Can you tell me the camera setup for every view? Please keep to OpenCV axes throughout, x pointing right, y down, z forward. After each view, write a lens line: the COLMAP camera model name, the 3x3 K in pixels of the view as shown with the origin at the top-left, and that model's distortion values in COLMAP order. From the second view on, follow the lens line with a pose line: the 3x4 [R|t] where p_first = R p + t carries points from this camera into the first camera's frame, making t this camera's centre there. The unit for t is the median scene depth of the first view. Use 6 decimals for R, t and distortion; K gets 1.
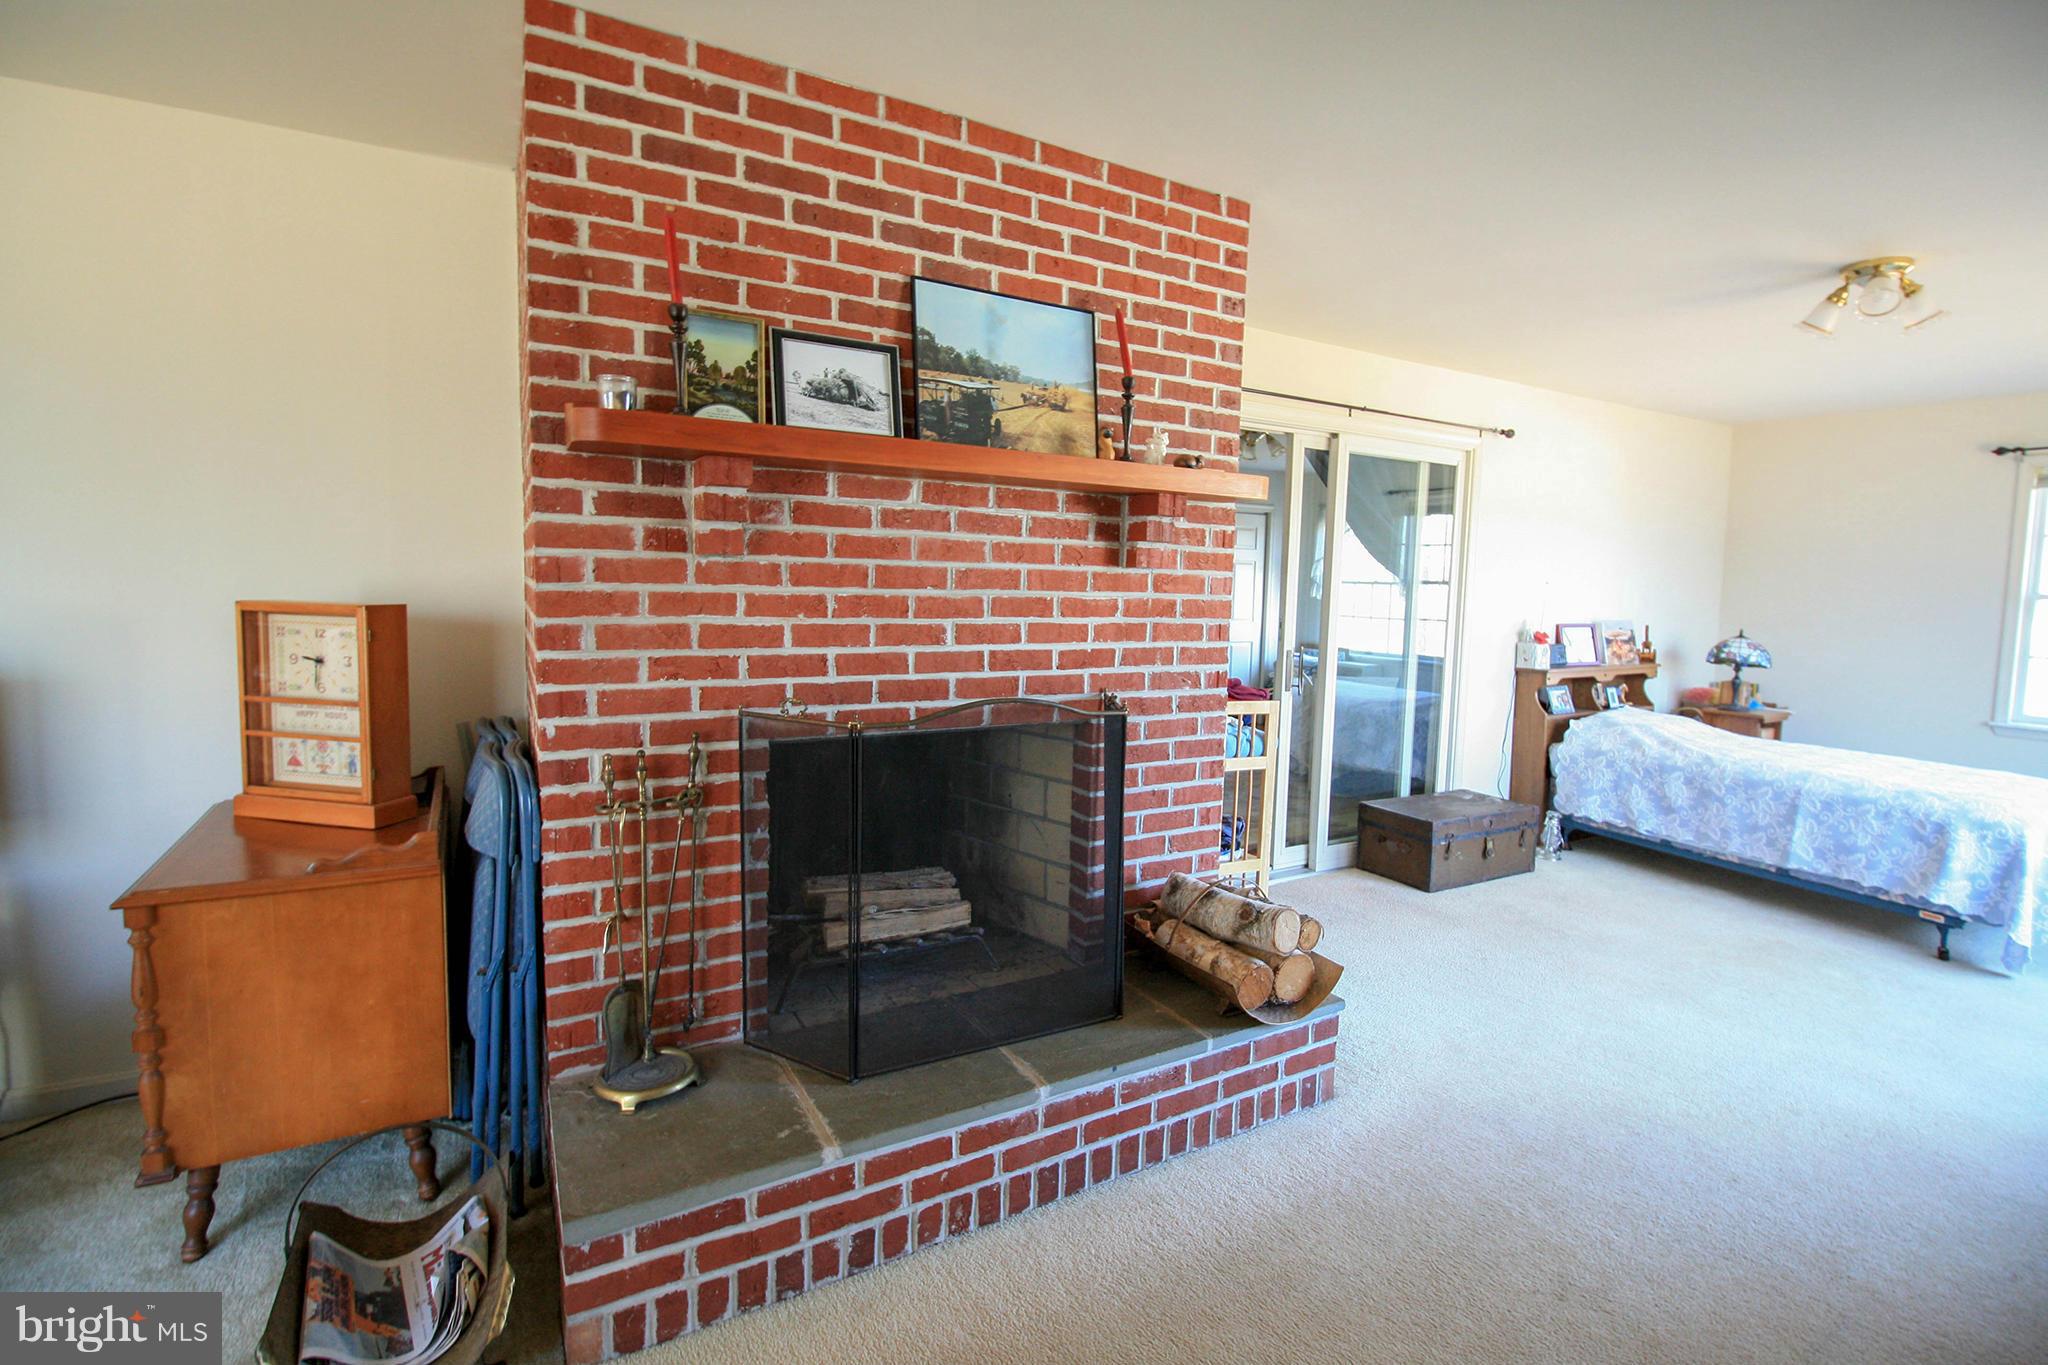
lens RADIAL K [[951.4, 0, 1053.7], [0, 951.4, 657.9], [0, 0, 1]] dist [0.000457, -0.013514]
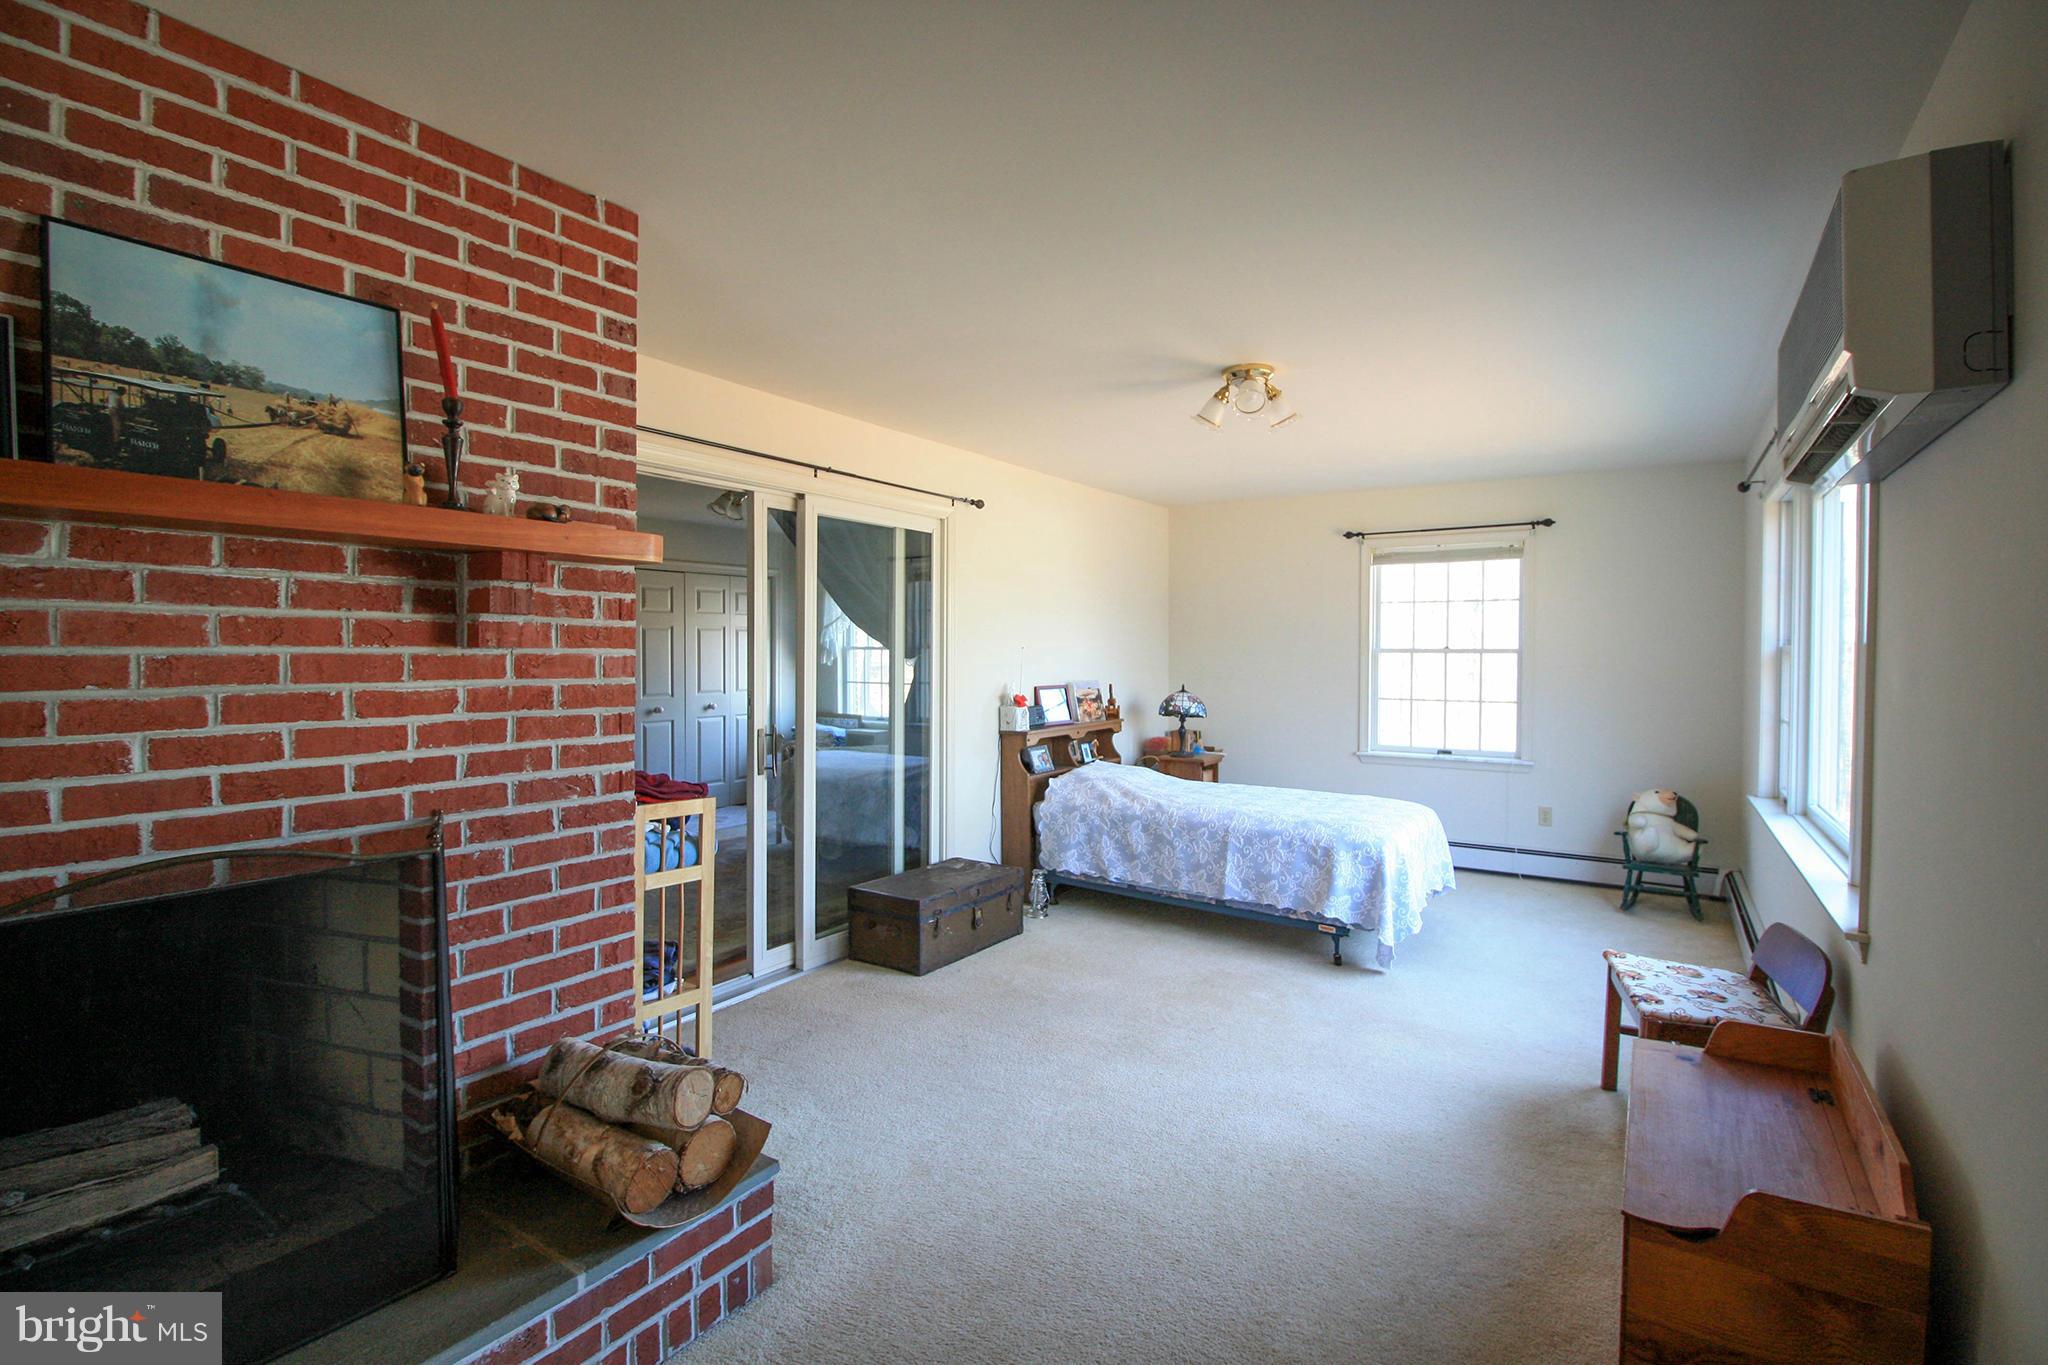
lens RADIAL K [[951.4, 0, 1053.7], [0, 951.4, 657.9], [0, 0, 1]] dist [0.000457, -0.013514]
pose [[0.890141, -0.024570, 0.455022, 0.140187], [0.054642, 0.997096, -0.053054, -0.019961], [-0.452396, 0.072089, 0.888899, 0.109919]]
